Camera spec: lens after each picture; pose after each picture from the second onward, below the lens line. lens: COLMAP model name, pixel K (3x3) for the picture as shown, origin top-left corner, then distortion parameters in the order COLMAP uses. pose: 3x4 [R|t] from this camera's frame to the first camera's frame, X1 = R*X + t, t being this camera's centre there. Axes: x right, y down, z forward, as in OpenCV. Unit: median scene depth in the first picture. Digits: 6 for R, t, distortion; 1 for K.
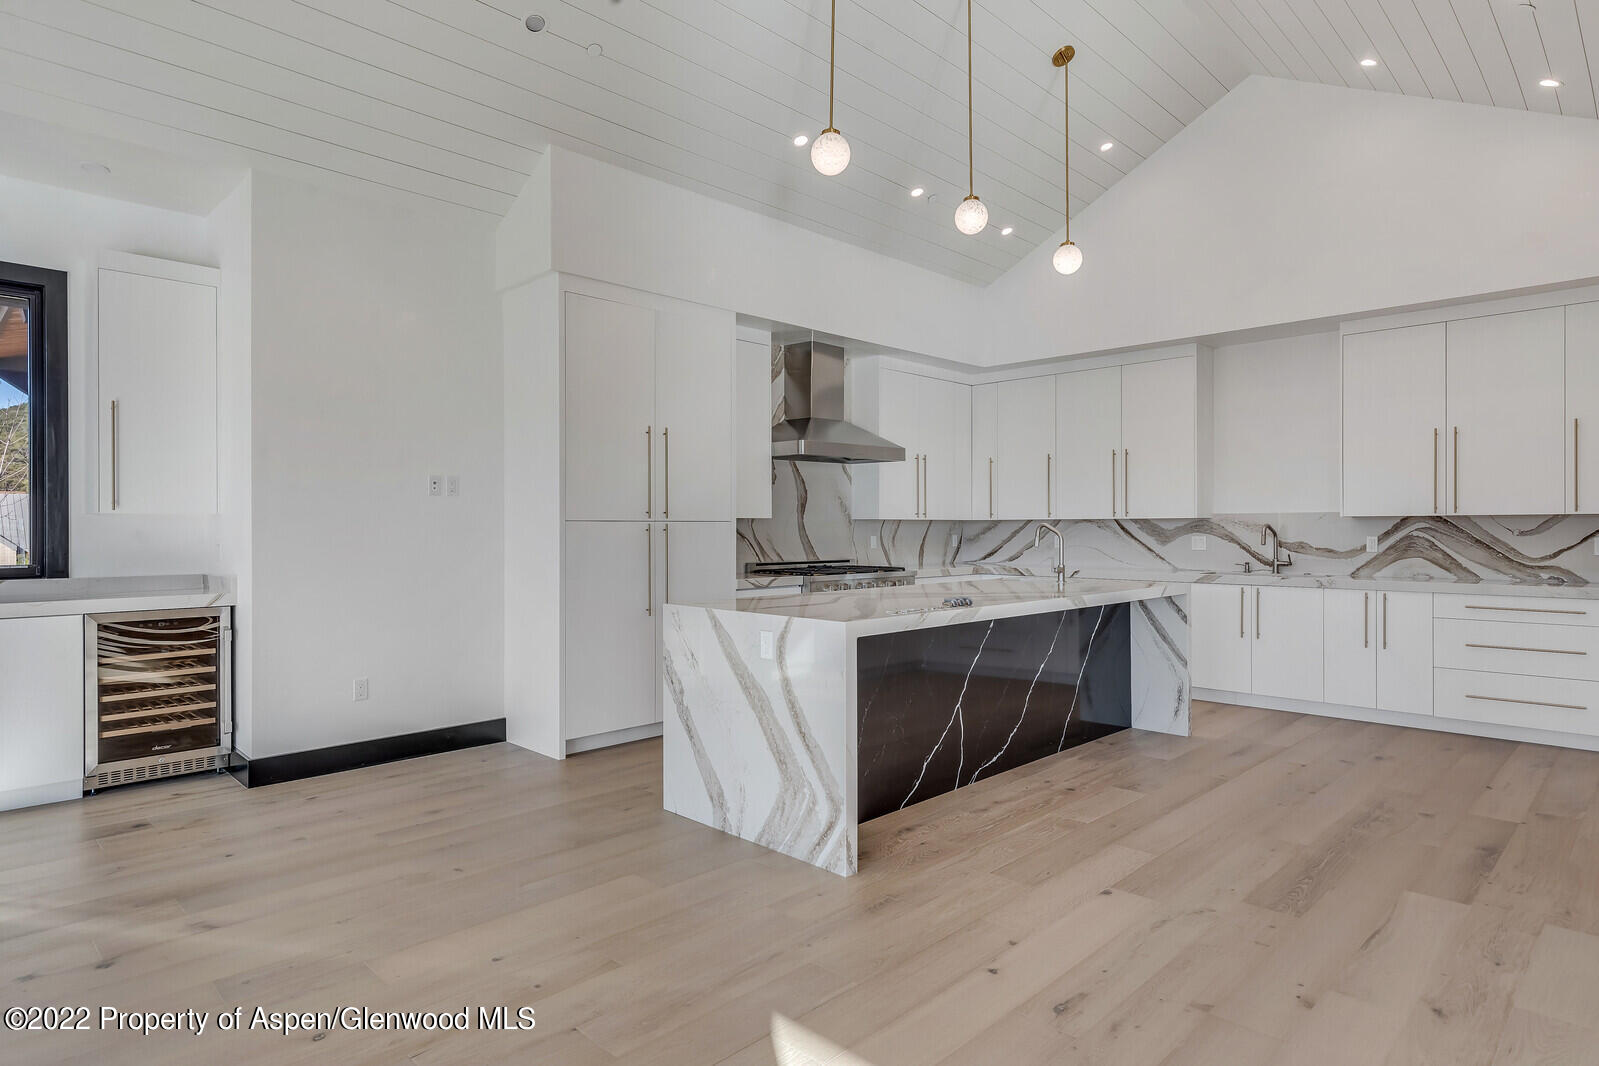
lens RADIAL K [[876.9, 0, 798.0], [0, 876.9, 530.5], [0, 0, 1]] dist [0.000218, -0.000227]
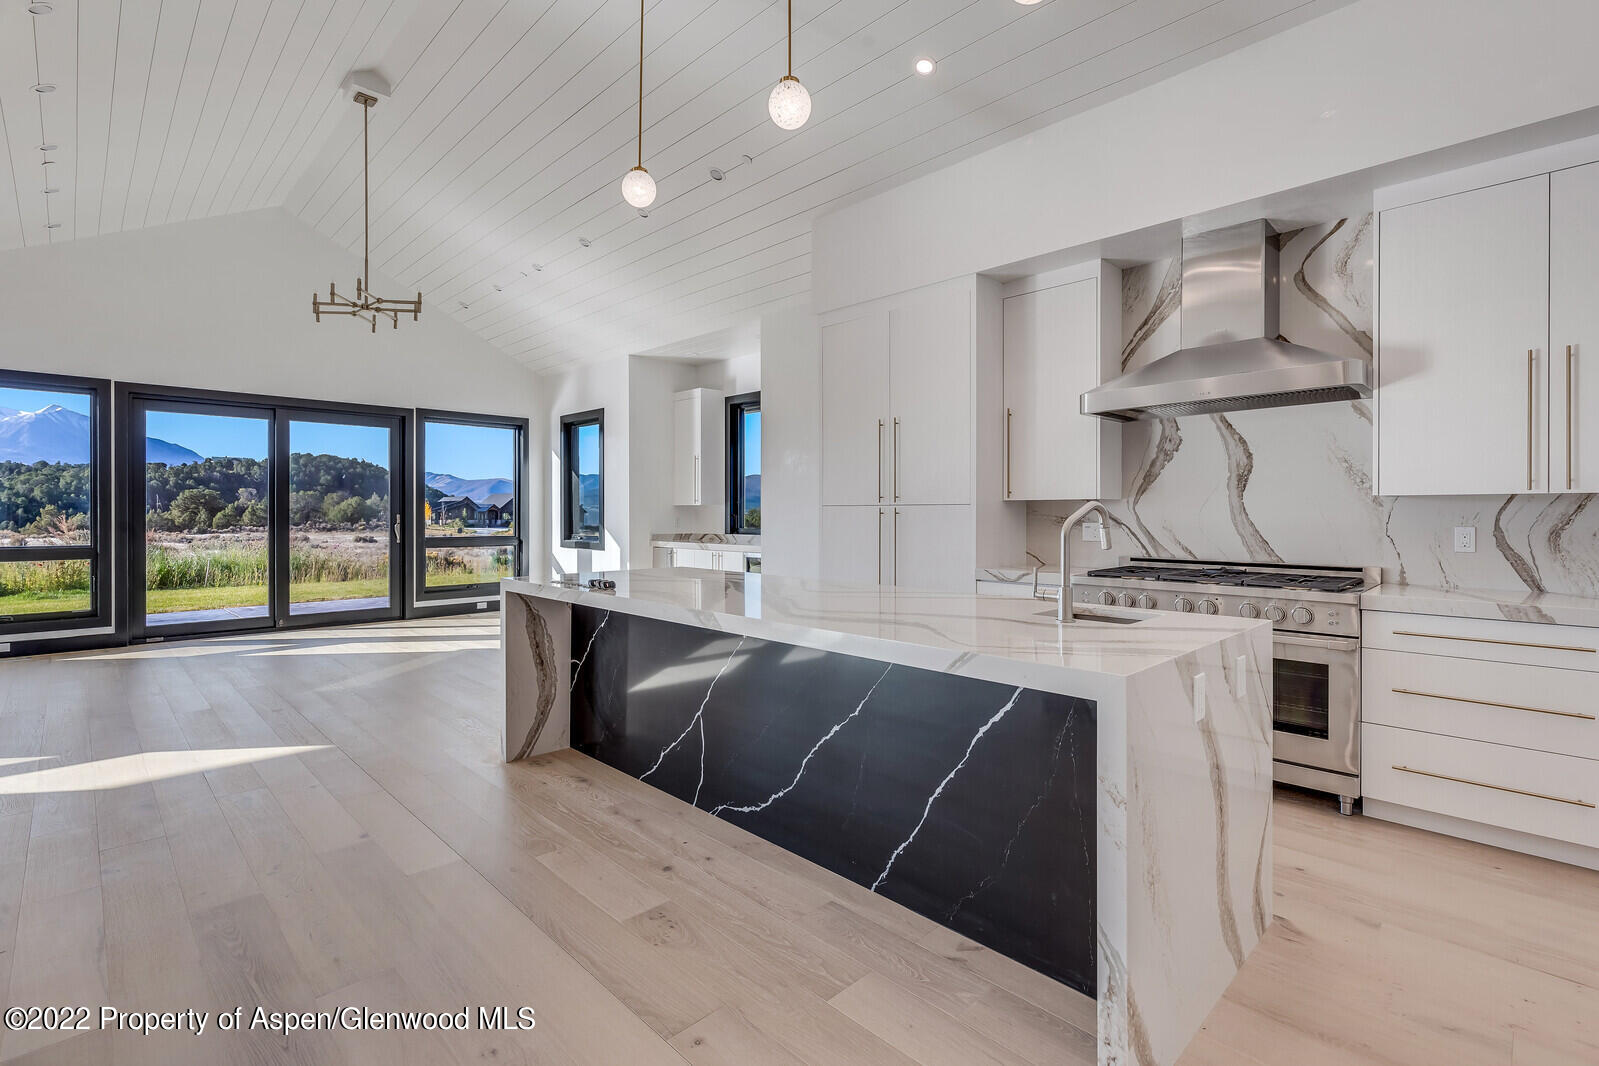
lens RADIAL K [[734.3, 0, 817.9], [0, 734.3, 512.5], [0, 0, 1]] dist [0.006409, -0.001647]
pose [[0.009384, 0.001595, -0.999955, 0.878105], [-0.003548, 0.999992, 0.001562, -0.002832], [0.999950, 0.003533, 0.009390, 1.061824]]
